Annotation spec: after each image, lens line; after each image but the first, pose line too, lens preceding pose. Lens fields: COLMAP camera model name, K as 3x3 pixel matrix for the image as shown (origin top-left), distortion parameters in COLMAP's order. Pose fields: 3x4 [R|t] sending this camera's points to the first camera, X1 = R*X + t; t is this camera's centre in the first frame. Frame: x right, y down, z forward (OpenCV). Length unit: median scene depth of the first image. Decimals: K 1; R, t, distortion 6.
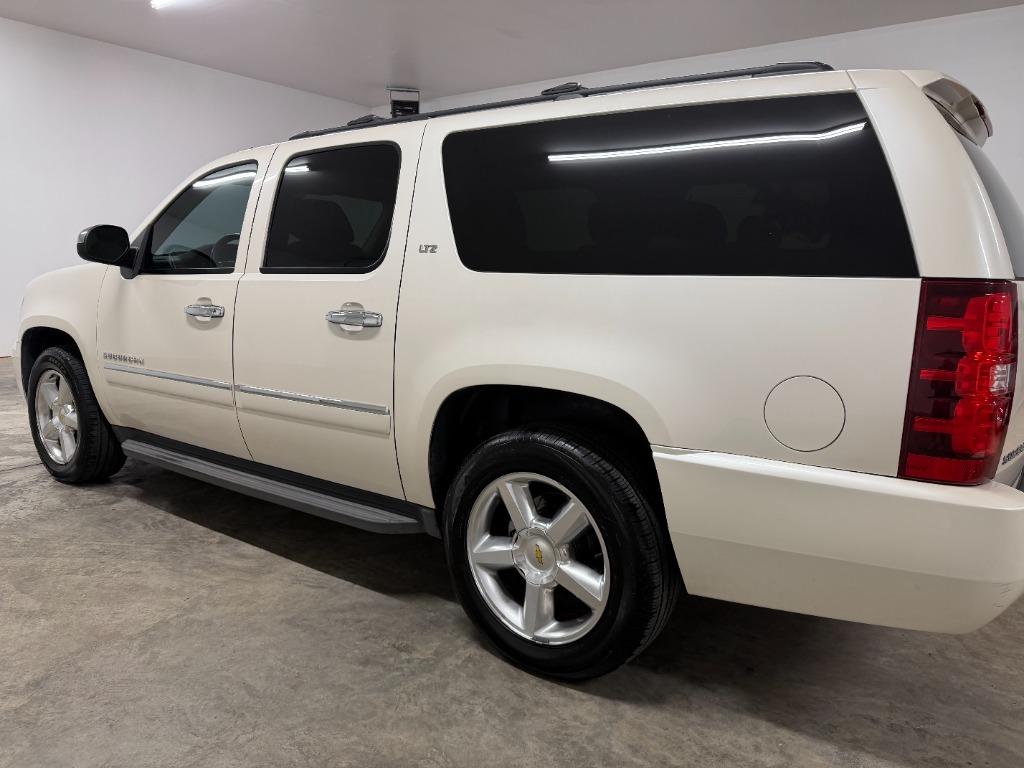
lens RADIAL K [[723.0, 0, 515.5], [0, 723.0, 383.7], [0, 0, 1]] dist [0.024101, -0.032104]
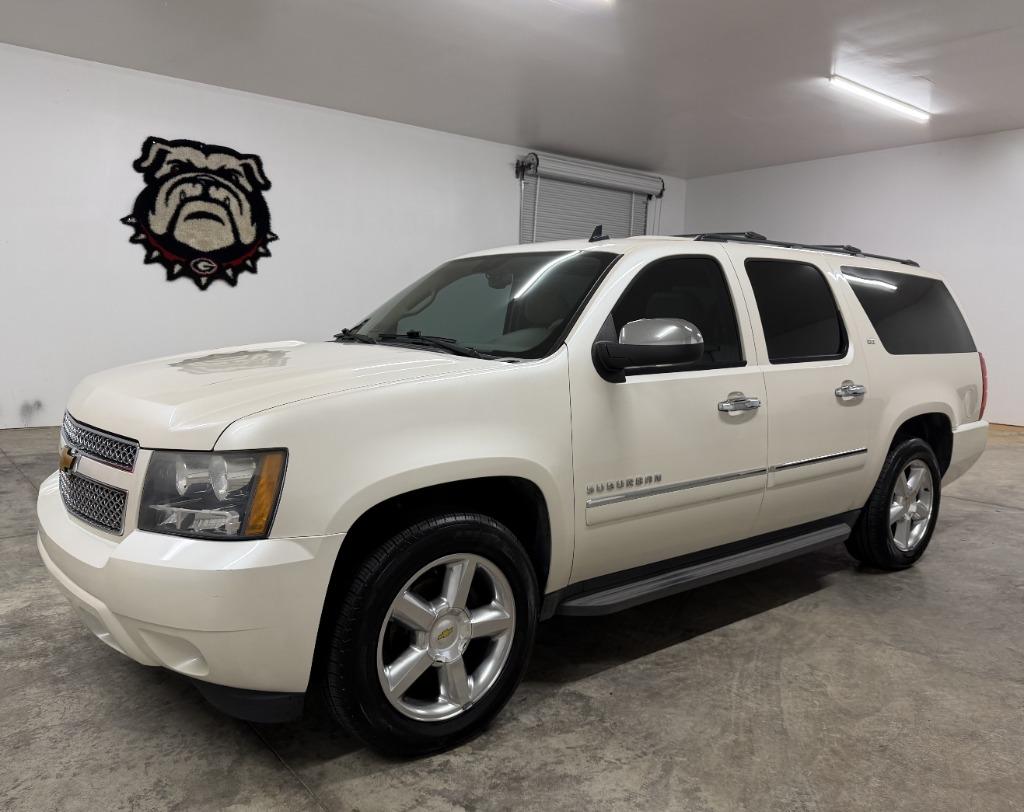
lens RADIAL K [[784.6, 0, 509.3], [0, 784.6, 405.4], [0, 0, 1]] dist [0.017006, -0.024107]
pose [[0.262378, -0.117764, 0.957752, -1.933359], [0.133302, 0.987433, 0.084895, -0.290736], [-0.955713, 0.105396, 0.274779, 1.252819]]
